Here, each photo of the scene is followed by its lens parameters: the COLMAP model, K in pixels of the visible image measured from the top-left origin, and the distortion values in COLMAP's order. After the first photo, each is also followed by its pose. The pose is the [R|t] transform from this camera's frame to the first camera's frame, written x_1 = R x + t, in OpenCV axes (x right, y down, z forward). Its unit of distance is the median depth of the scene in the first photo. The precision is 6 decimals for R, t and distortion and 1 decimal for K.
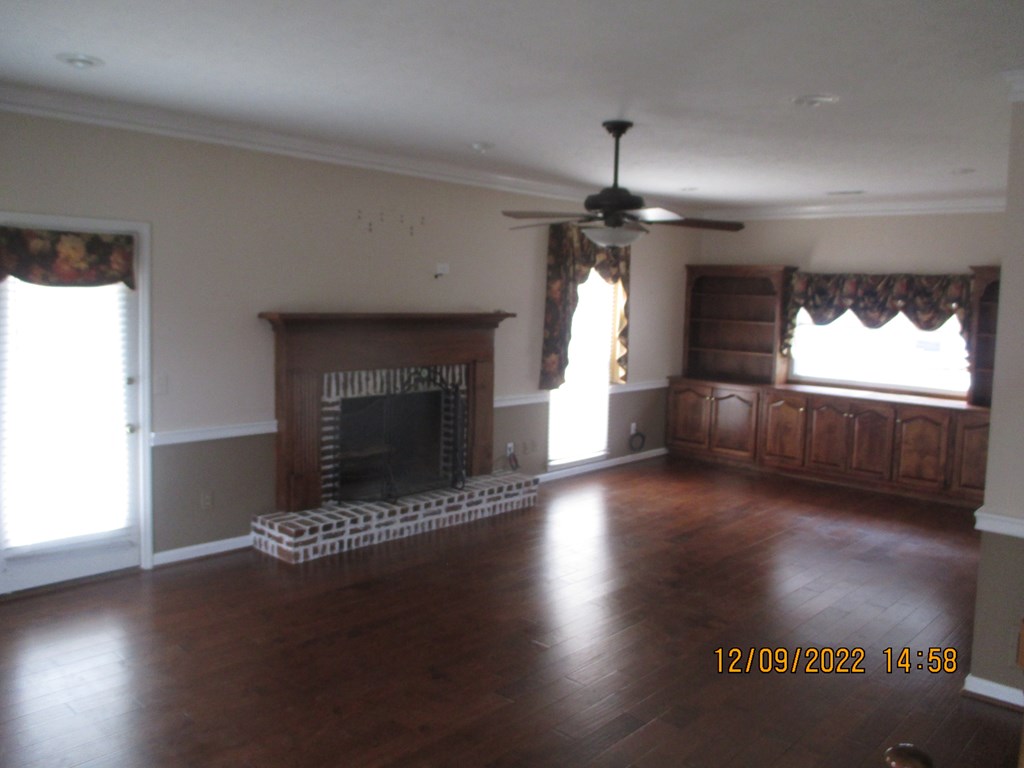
lens RADIAL K [[847.5, 0, 520.8], [0, 847.5, 384.3], [0, 0, 1]] dist [-0.037544, 0.028777]
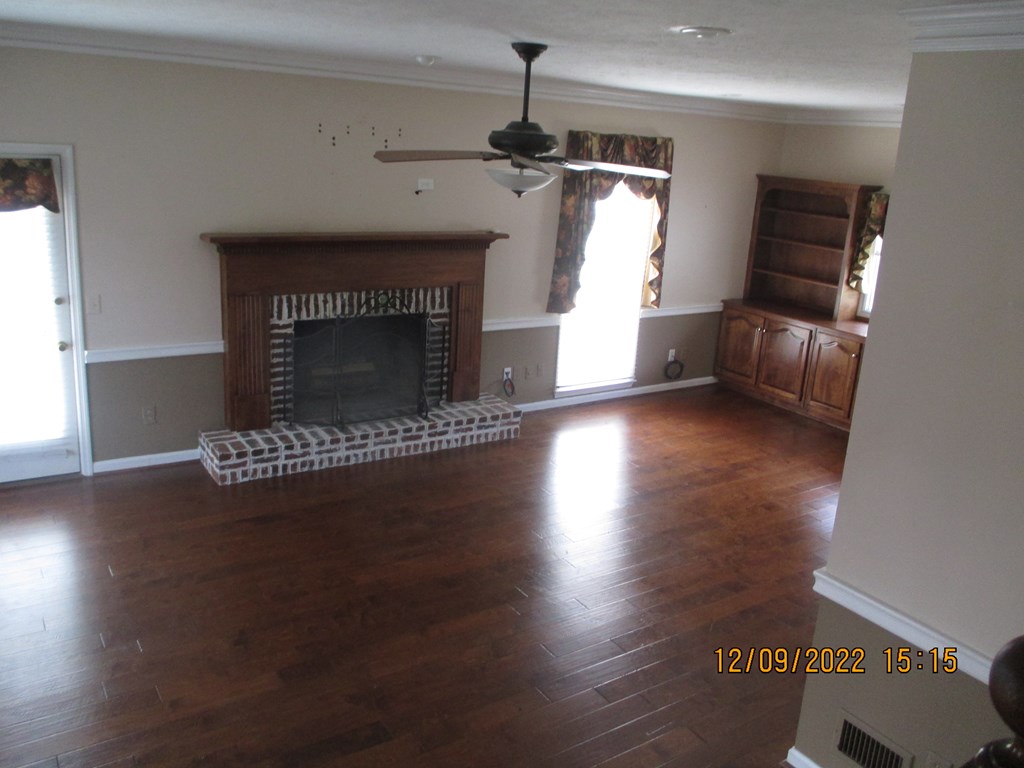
lens RADIAL K [[847.5, 0, 509.7], [0, 847.5, 376.5], [0, 0, 1]] dist [-0.037544, 0.028777]
pose [[0.969307, 0.096522, -0.226112, 0.228660], [-0.061100, 0.985429, 0.158732, -0.080182], [0.238138, -0.140045, 0.961081, 0.090884]]
